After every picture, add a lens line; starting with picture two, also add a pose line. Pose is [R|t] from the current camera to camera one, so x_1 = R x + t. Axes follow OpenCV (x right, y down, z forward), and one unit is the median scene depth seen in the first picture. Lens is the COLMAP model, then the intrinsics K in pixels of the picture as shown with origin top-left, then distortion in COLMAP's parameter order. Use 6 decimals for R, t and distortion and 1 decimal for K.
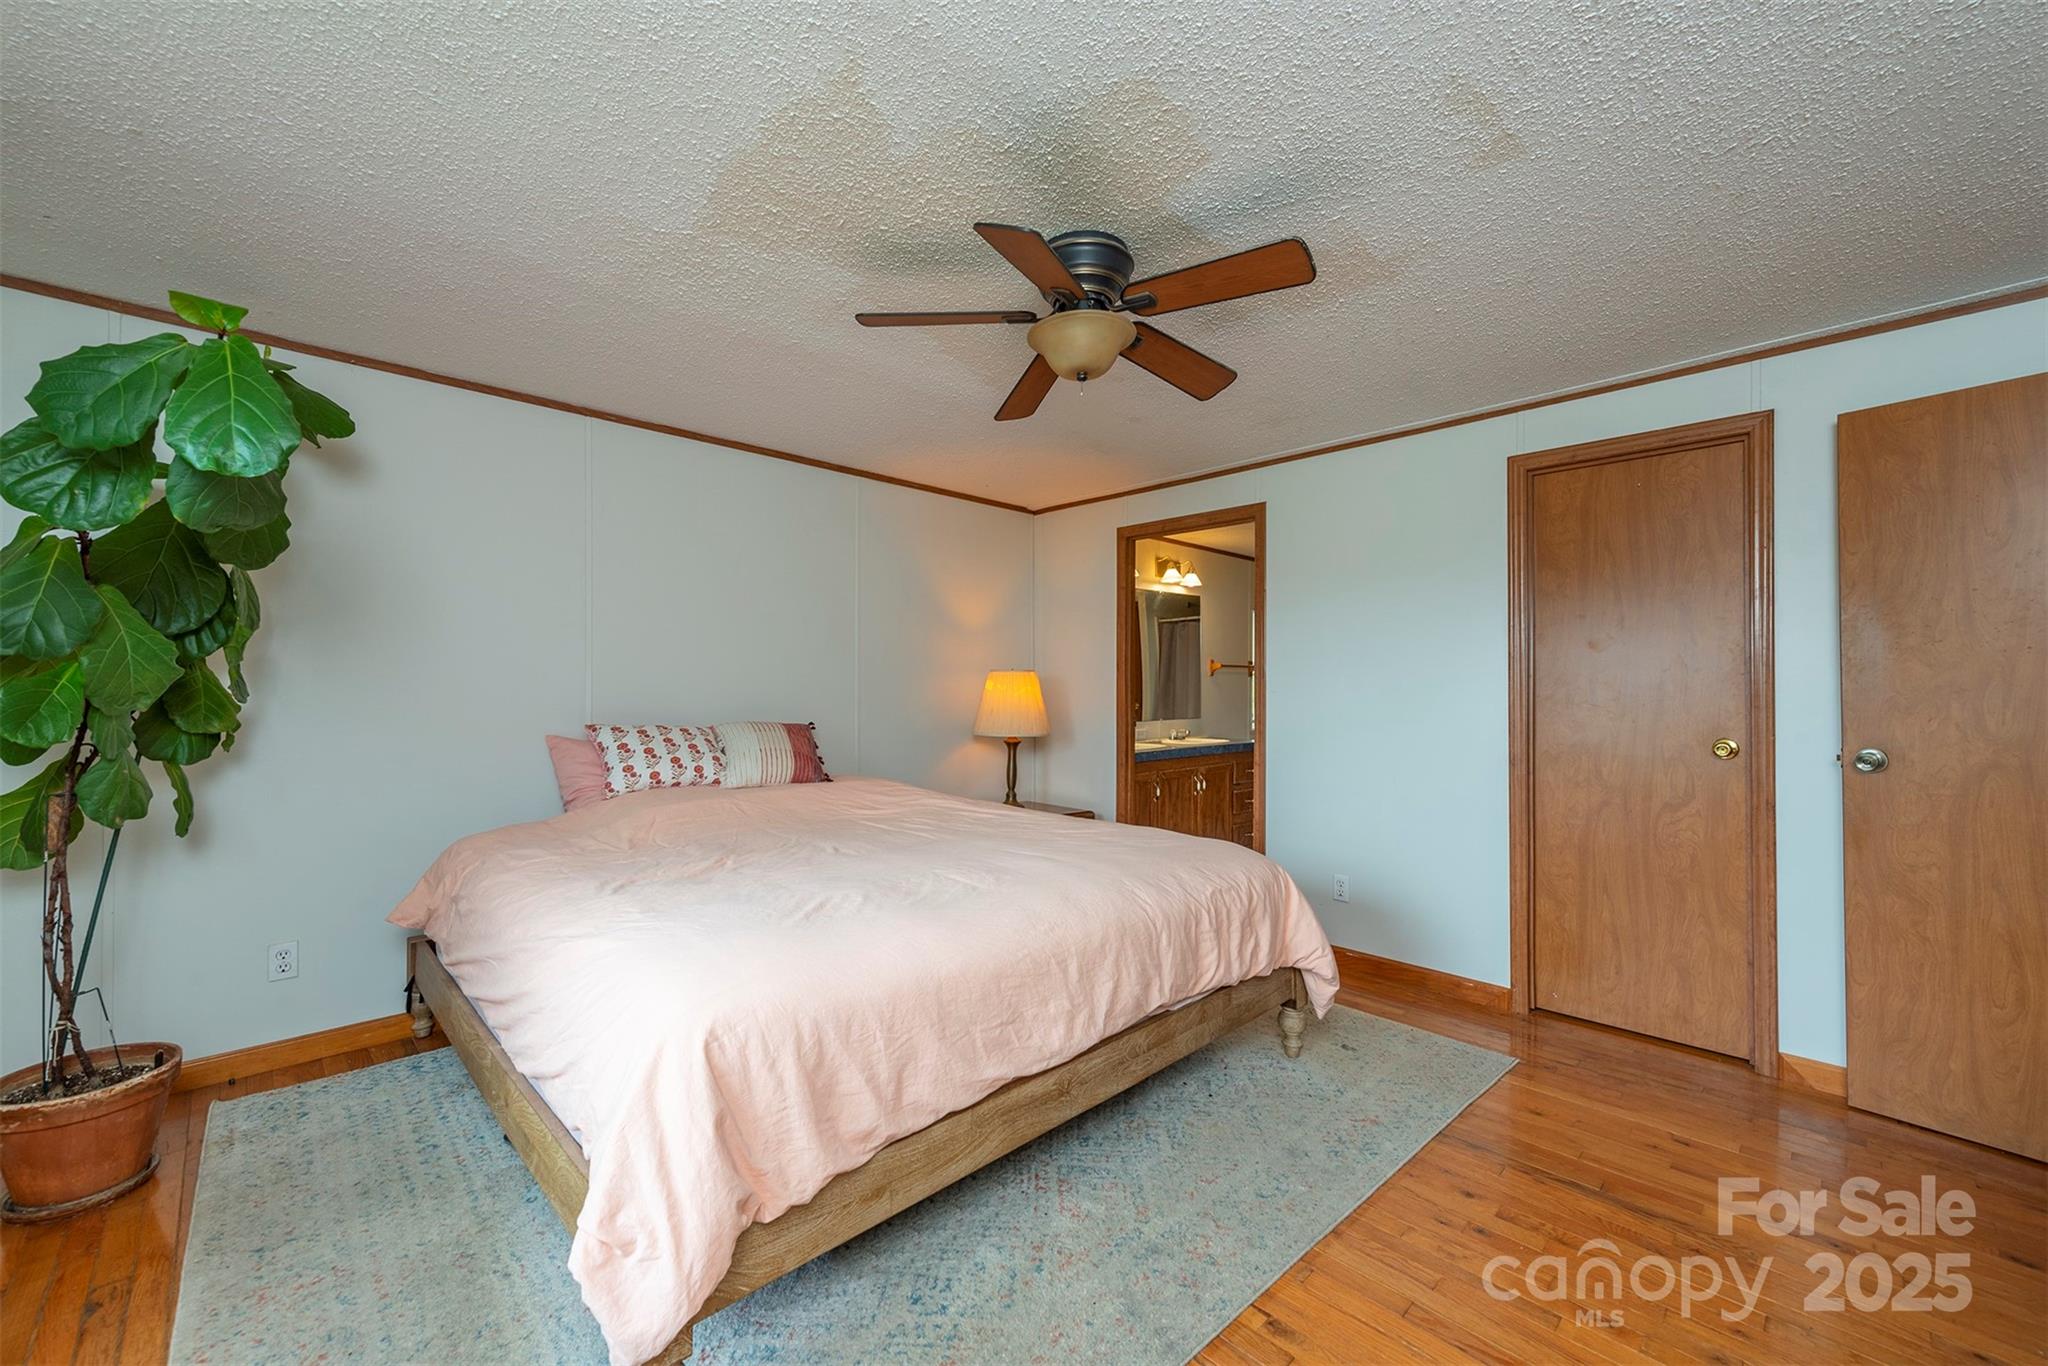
lens RADIAL K [[813.6, 0, 1029.6], [0, 813.6, 686.8], [0, 0, 1]] dist [0.000518, 0.000113]
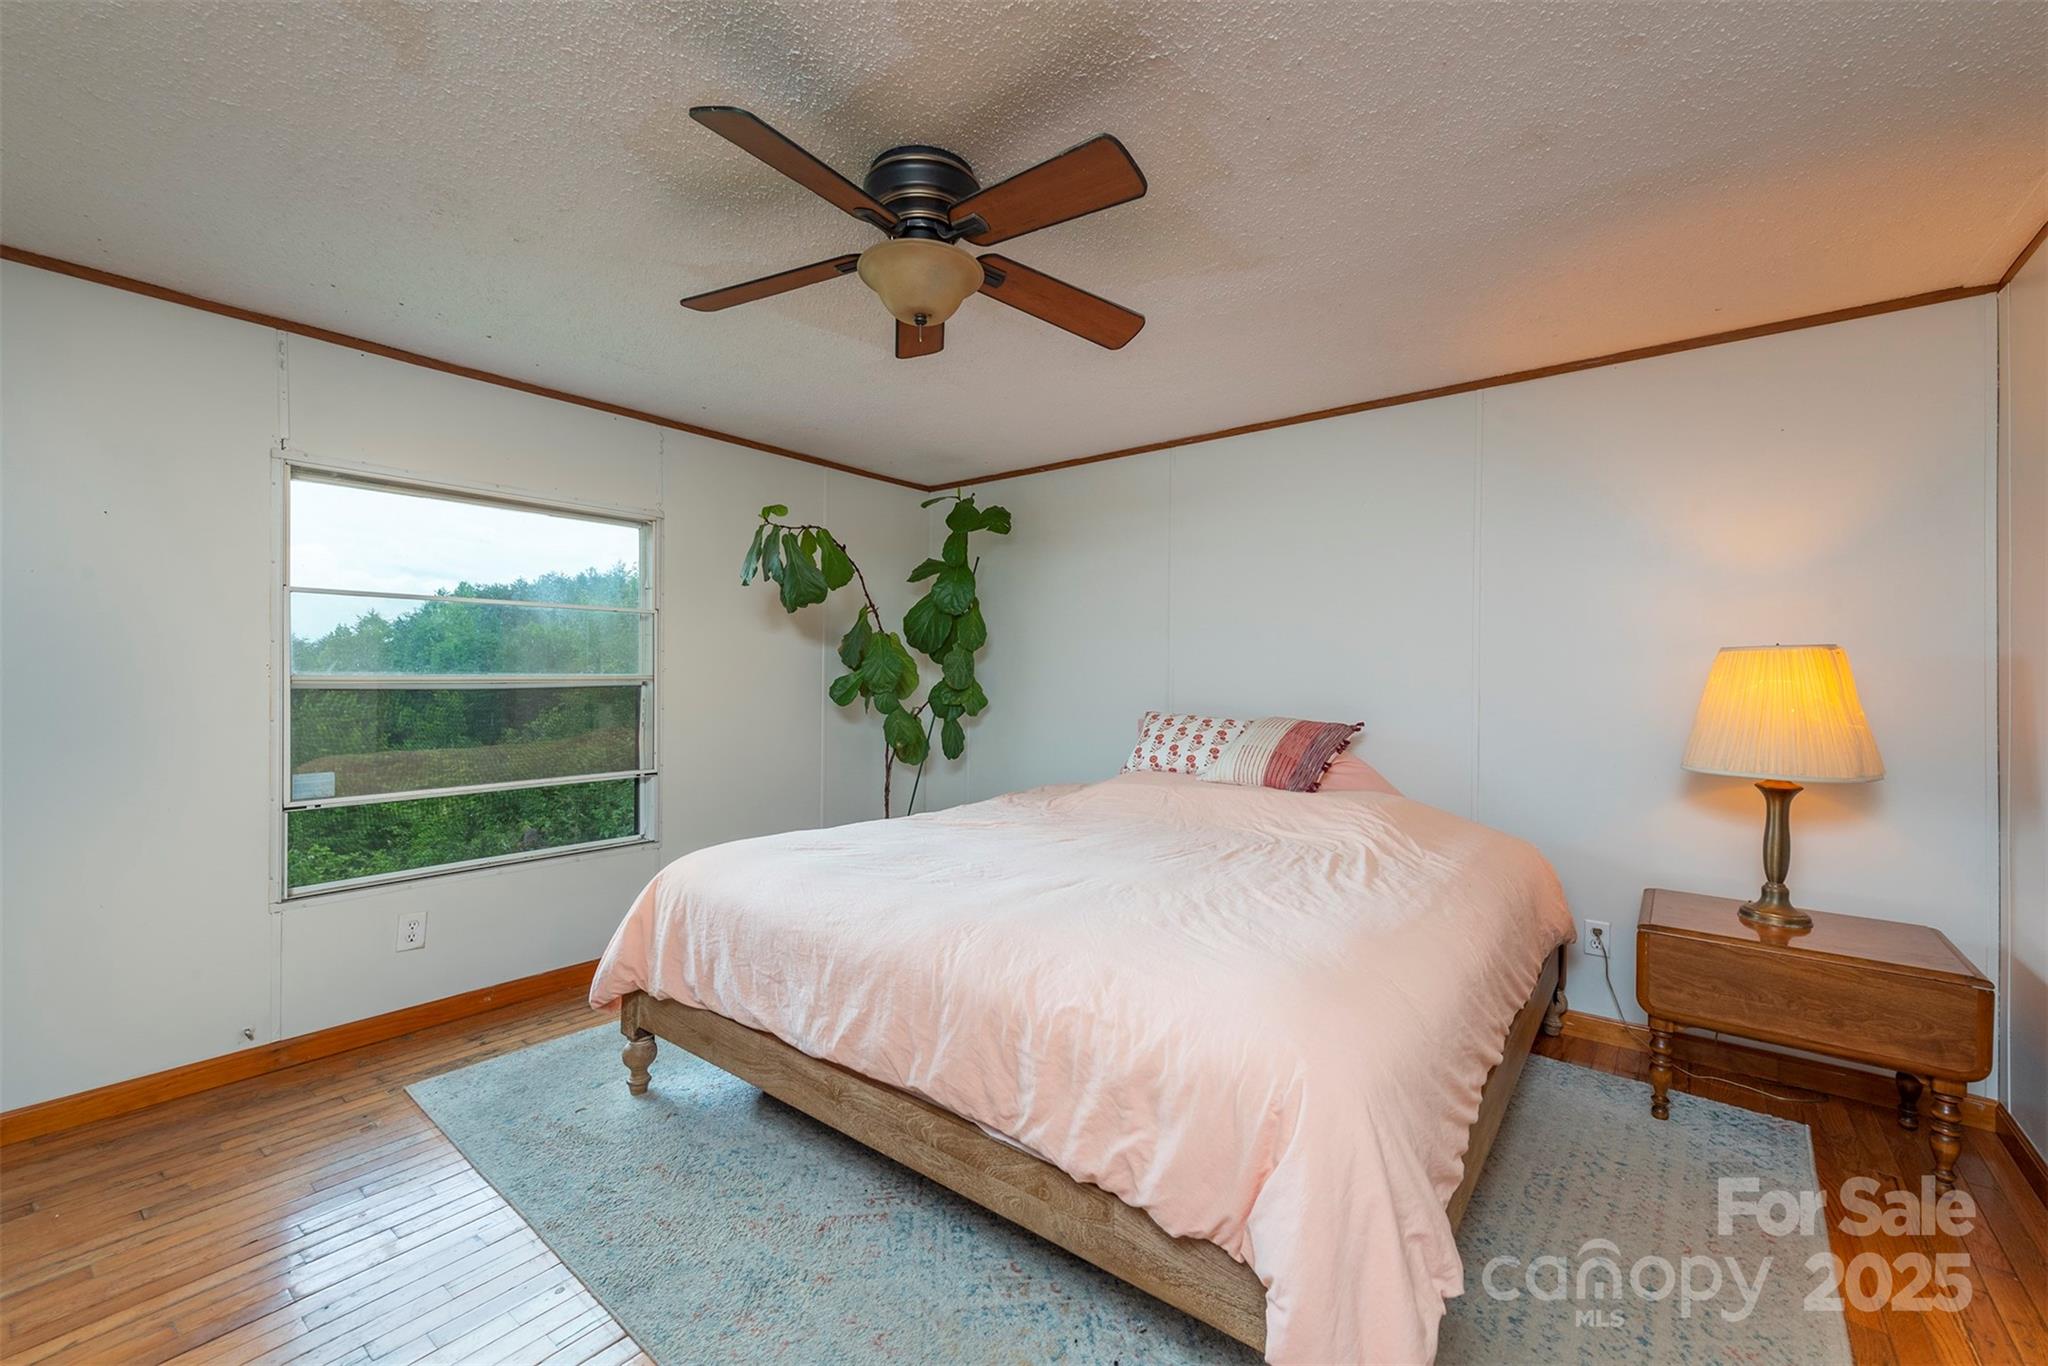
lens RADIAL K [[857.6, 0, 1027.1], [0, 857.6, 678.1], [0, 0, 1]] dist [0.000396, -0.000234]
pose [[0.116562, -0.003175, -0.993178, 0.936980], [-0.002083, 0.999992, -0.003442, 0.005163], [0.993181, 0.002470, 0.116554, 0.962583]]
